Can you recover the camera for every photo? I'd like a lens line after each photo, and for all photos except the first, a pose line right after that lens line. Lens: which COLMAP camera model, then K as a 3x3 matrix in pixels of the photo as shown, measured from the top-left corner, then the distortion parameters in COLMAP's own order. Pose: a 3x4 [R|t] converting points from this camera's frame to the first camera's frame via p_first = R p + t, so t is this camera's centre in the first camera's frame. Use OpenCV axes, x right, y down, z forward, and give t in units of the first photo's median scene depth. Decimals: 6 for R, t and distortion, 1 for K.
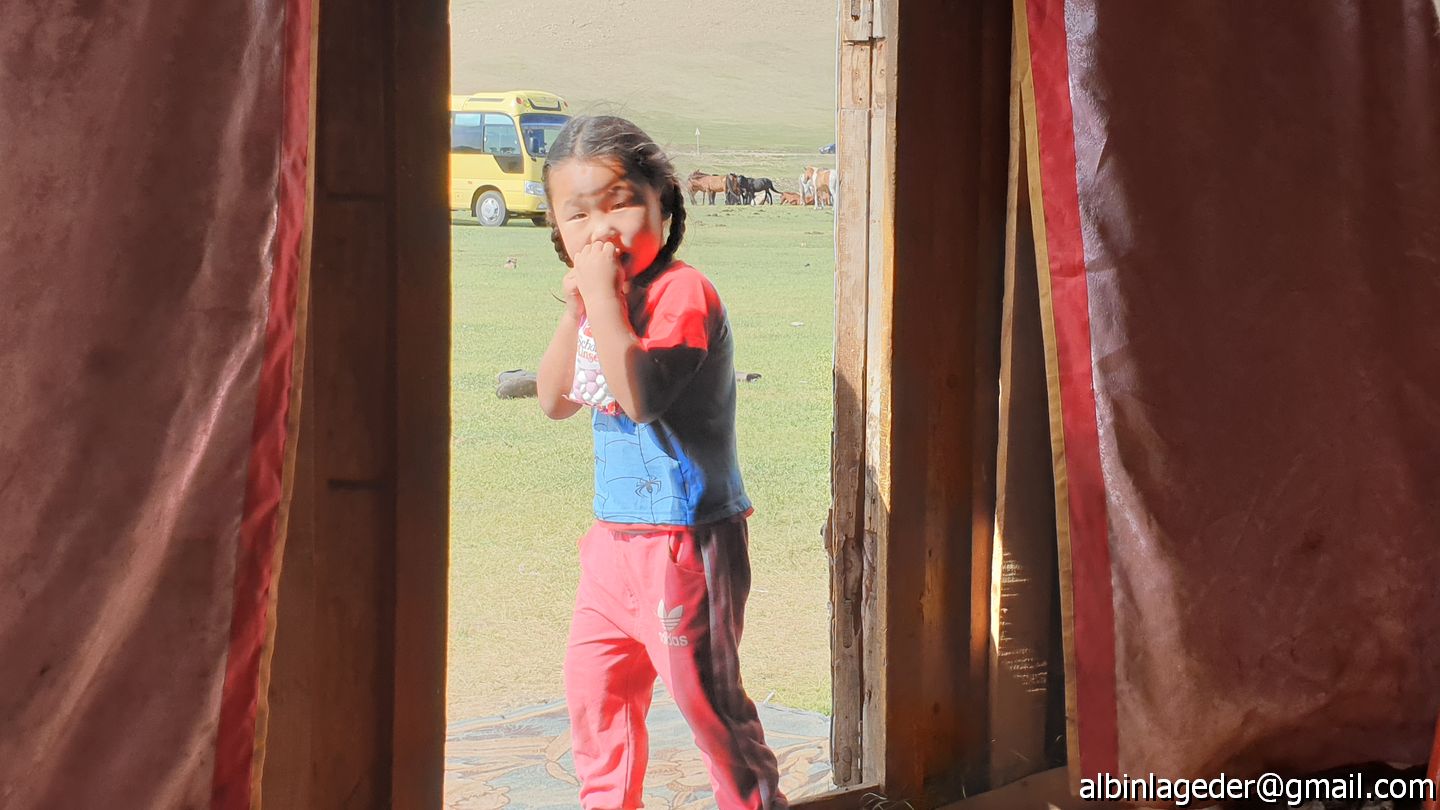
lens RADIAL K [[1486.6, 0, 680.5], [0, 1486.6, 406.9], [0, 0, 1]] dist [0.066437, -0.029242]
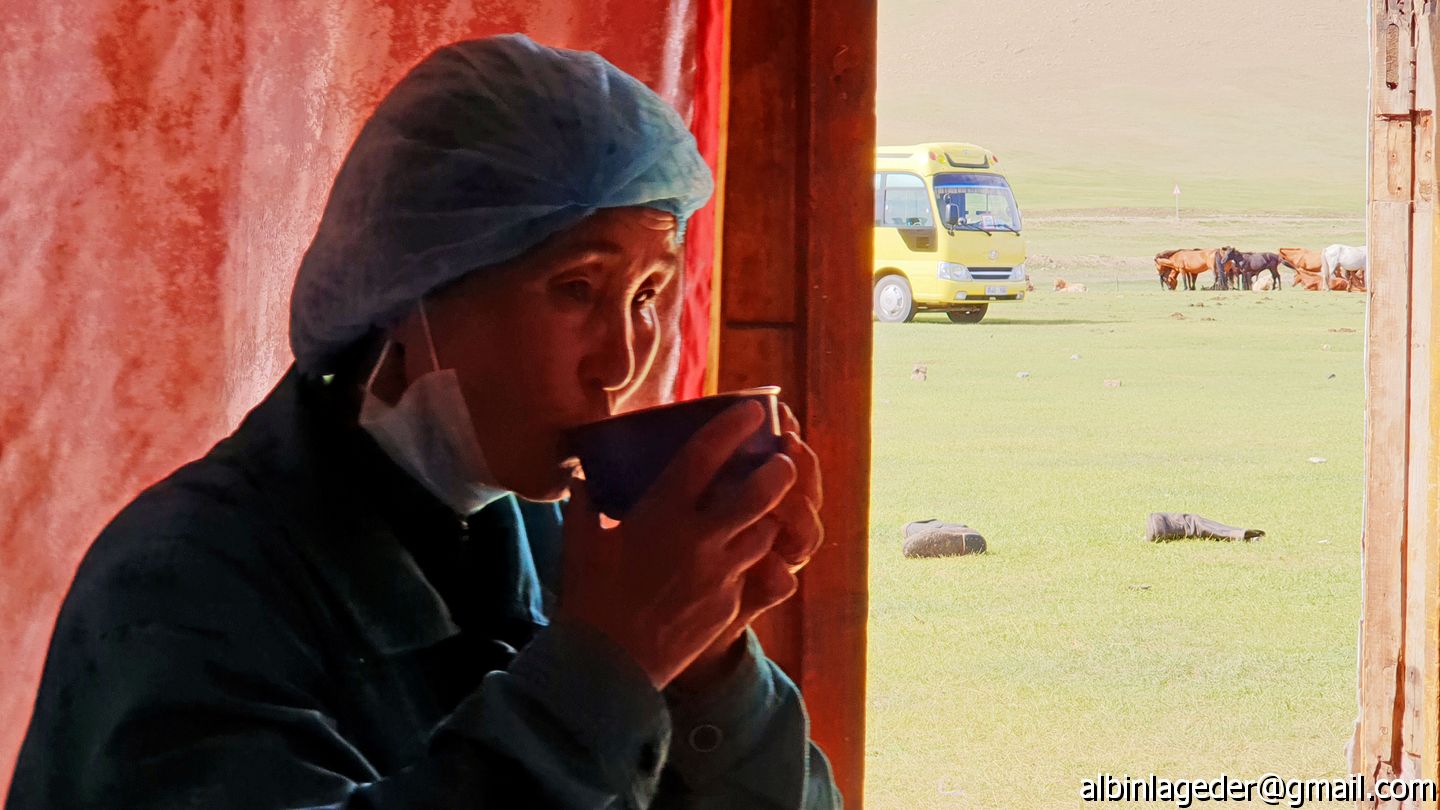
lens RADIAL K [[2201.6, 0, 714.5], [0, 2201.6, 417.3], [0, 0, 1]] dist [0.033013, -0.156354]
pose [[0.981891, 0.008827, -0.189240, -0.010028], [-0.020221, 0.998091, -0.058364, -0.014269], [0.188363, 0.061134, 0.980195, -0.176505]]
